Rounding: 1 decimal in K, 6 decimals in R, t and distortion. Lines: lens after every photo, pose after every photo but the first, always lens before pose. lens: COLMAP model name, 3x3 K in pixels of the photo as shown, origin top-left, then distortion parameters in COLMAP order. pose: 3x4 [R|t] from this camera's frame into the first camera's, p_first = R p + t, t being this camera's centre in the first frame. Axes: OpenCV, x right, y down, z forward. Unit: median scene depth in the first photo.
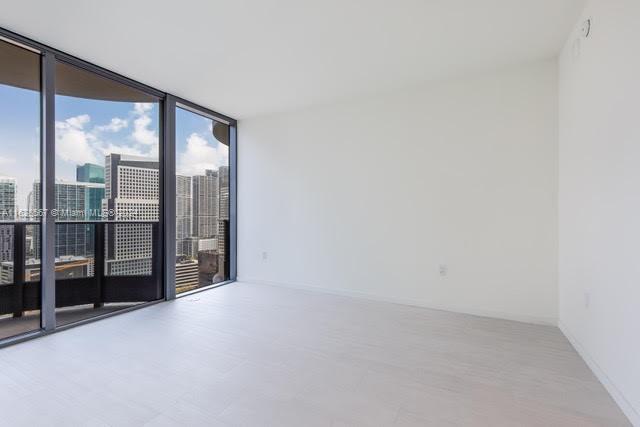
lens RADIAL K [[292.4, 0, 320.2], [0, 292.4, 212.4], [0, 0, 1]] dist [-0.004879, 0.000153]
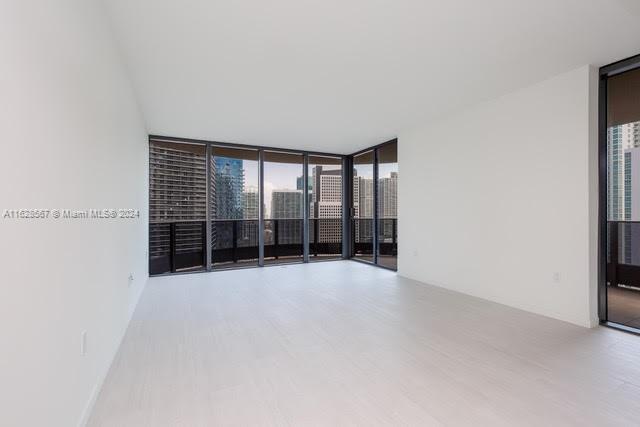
lens RADIAL K [[292.4, 0, 321.2], [0, 292.4, 214.5], [0, 0, 1]] dist [-0.004879, 0.000153]
pose [[0.818894, 0.000161, -0.573945, 0.090861], [0.003683, 0.999978, 0.005535, -0.001233], [0.573933, -0.006646, 0.818875, -0.070490]]
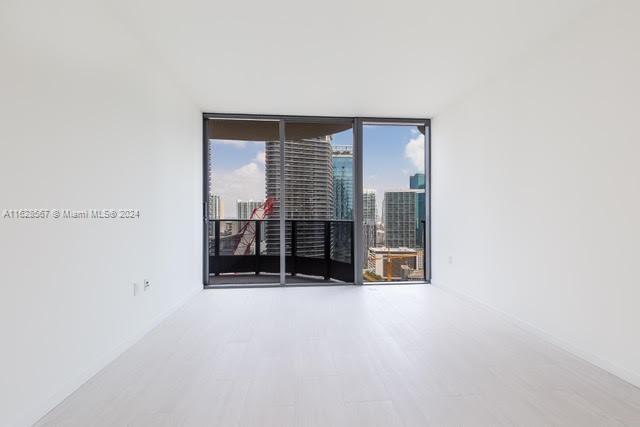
lens RADIAL K [[292.4, 0, 324.1], [0, 292.4, 213.8], [0, 0, 1]] dist [-0.004879, 0.000153]
pose [[0.546392, -0.003941, -0.837520, 0.092474], [0.006300, 0.999980, -0.000595, 0.000187], [0.837506, -0.004951, 0.546406, 0.045535]]
